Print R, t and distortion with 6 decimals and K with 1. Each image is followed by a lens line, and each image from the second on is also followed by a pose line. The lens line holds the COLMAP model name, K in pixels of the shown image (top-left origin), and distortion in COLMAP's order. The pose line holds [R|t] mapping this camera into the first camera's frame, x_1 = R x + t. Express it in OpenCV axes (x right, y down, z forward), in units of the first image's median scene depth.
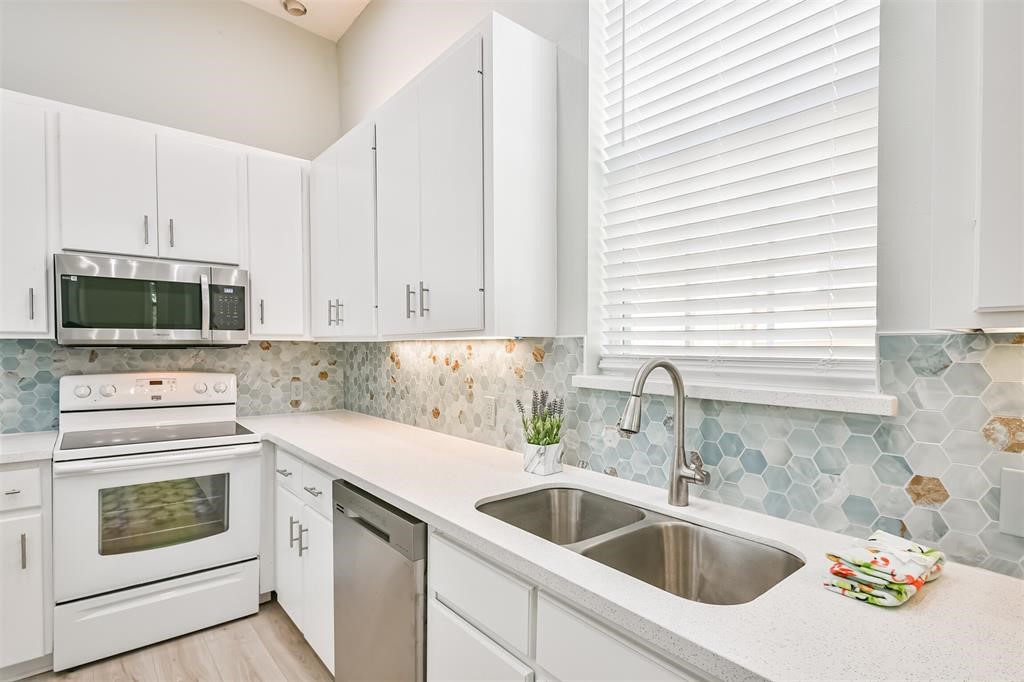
lens RADIAL K [[499.8, 0, 516.7], [0, 499.8, 359.1], [0, 0, 1]] dist [0.020484, -0.012713]
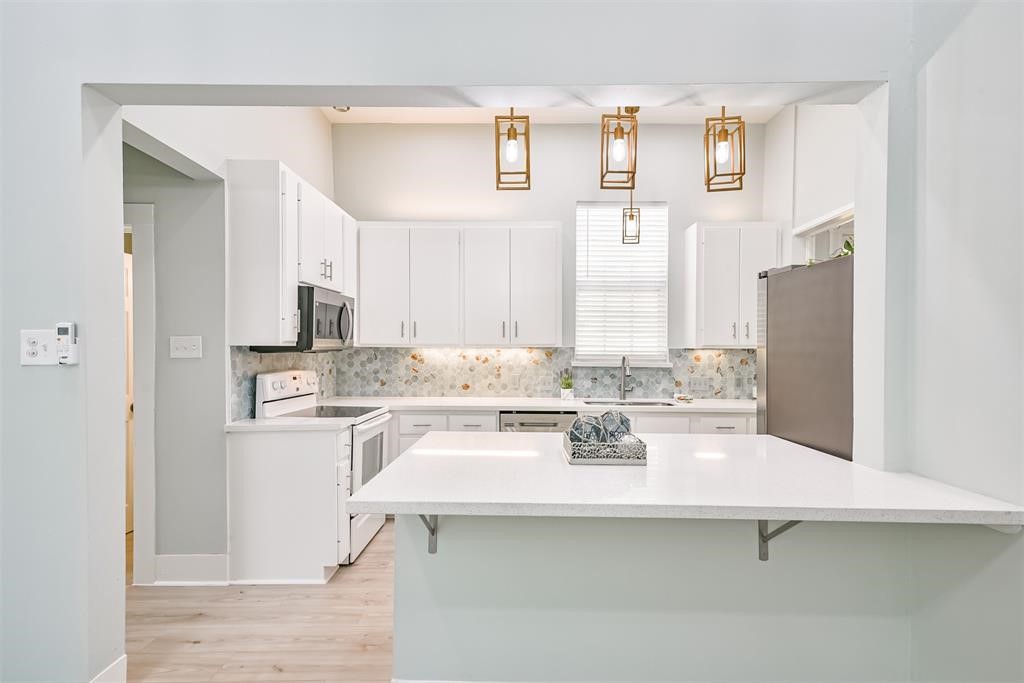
lens RADIAL K [[493.6, 0, 514.8], [0, 493.6, 352.5], [0, 0, 1]] dist [0.026614, -0.011699]
pose [[0.651322, -0.006464, 0.758774, -1.369536], [0.014714, 0.999883, -0.004112, -0.006828], [-0.758659, 0.013843, 0.651341, -0.297241]]
